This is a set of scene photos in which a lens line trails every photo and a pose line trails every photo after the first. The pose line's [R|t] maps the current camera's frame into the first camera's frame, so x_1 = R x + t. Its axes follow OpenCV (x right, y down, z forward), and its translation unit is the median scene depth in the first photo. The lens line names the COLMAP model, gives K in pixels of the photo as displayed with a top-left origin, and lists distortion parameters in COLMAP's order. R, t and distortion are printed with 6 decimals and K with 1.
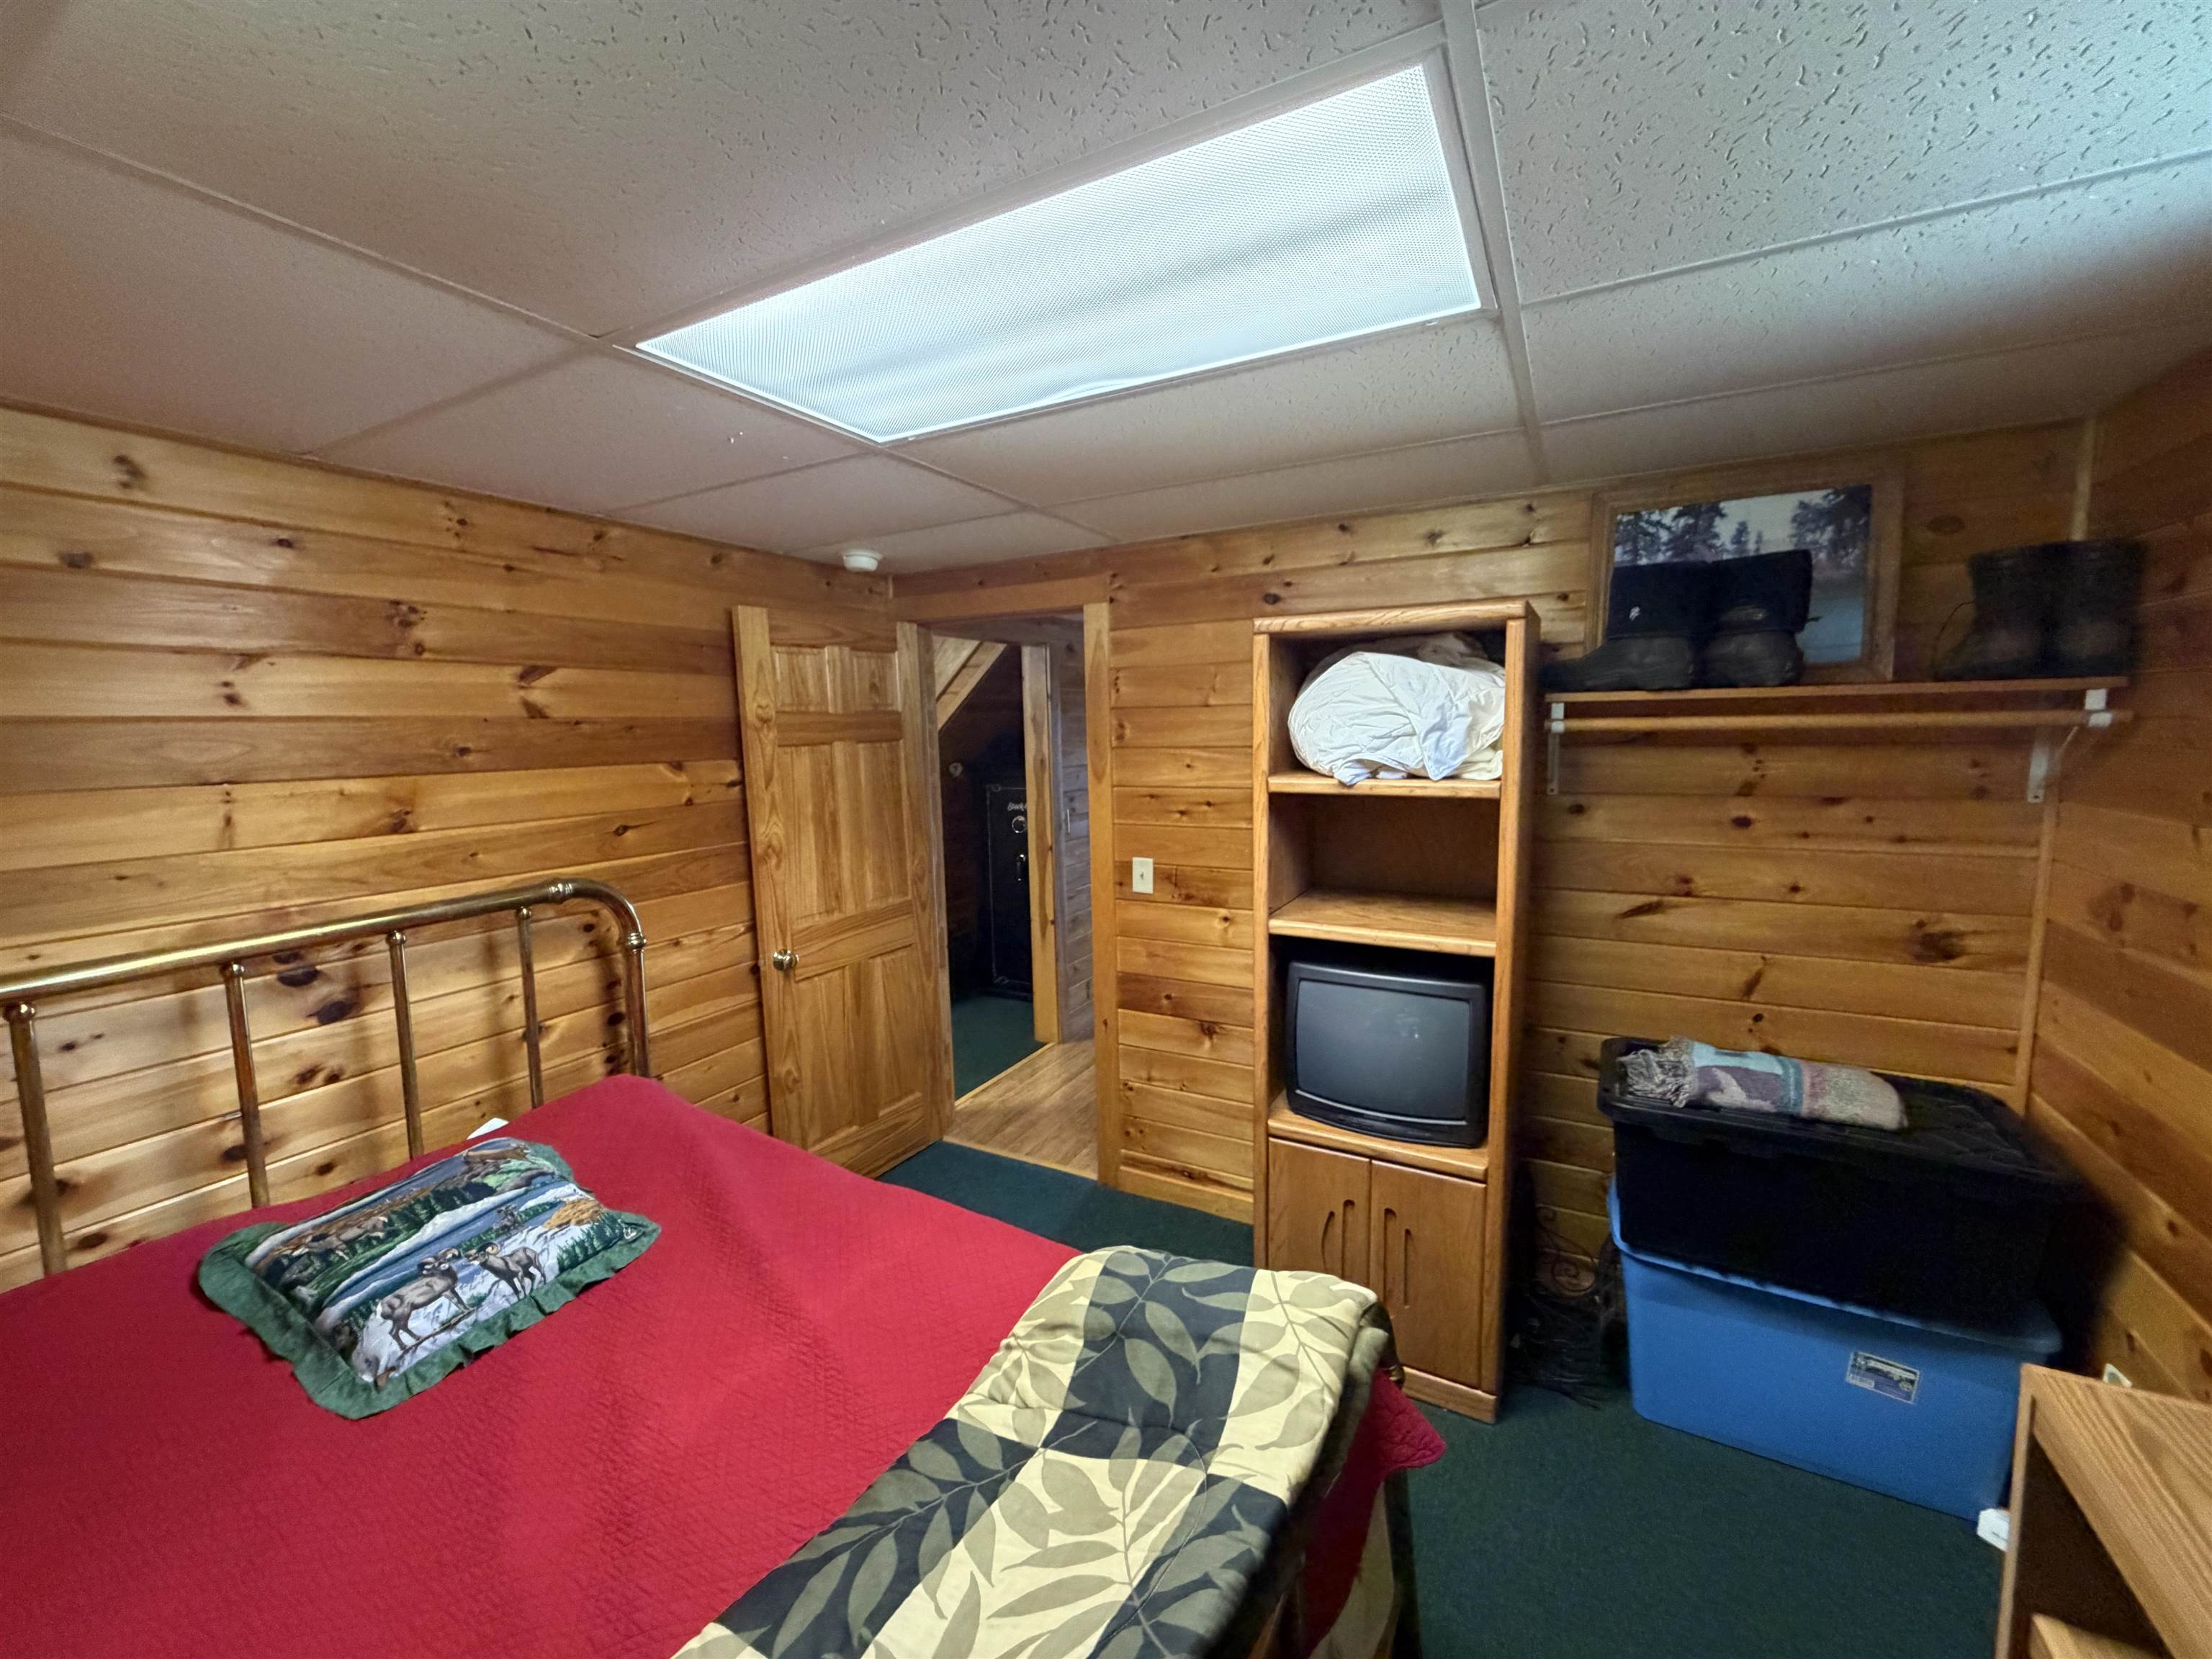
lens RADIAL K [[878.7, 0, 1113.7], [0, 878.7, 818.5], [0, 0, 1]] dist [0.000037, -0.000309]
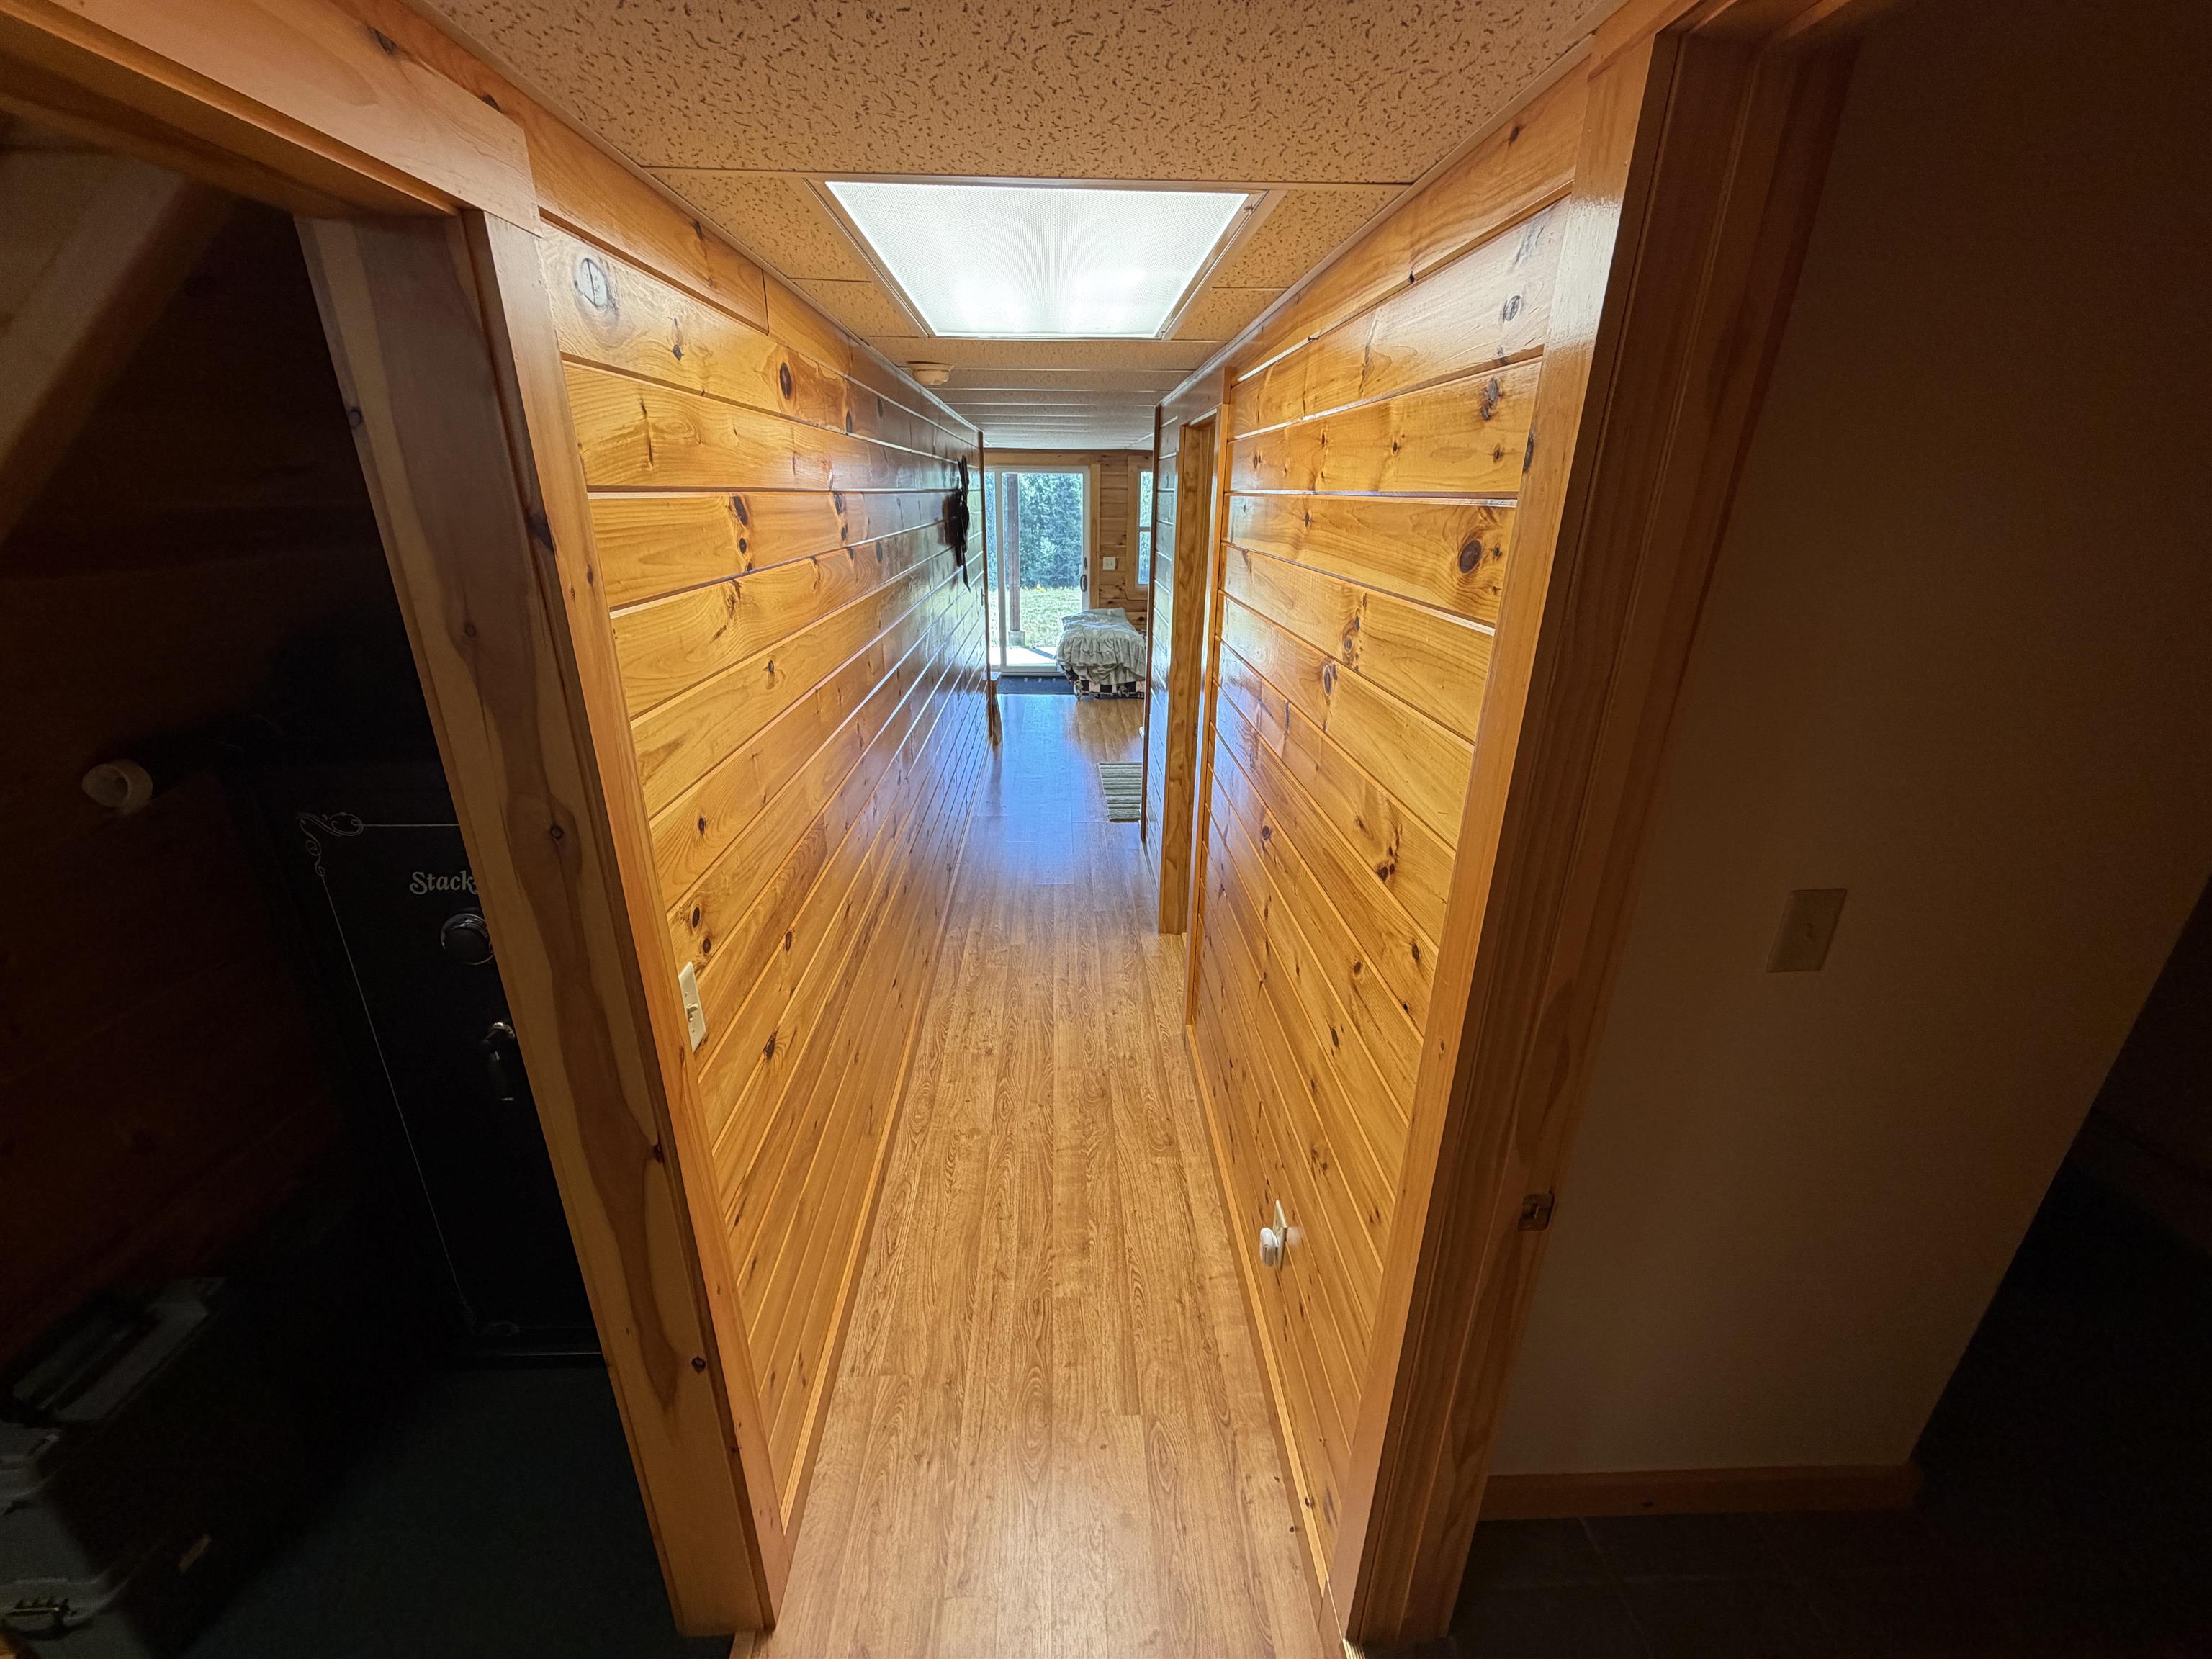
lens RADIAL K [[878.7, 0, 1102.7], [0, 878.7, 835.2], [0, 0, 1]] dist [0.000037, -0.000309]
pose [[0.842811, -0.174909, 0.508996, -0.067938], [0.038623, 0.962938, 0.266945, -0.102652], [-0.536822, -0.205325, 0.818330, 0.632322]]
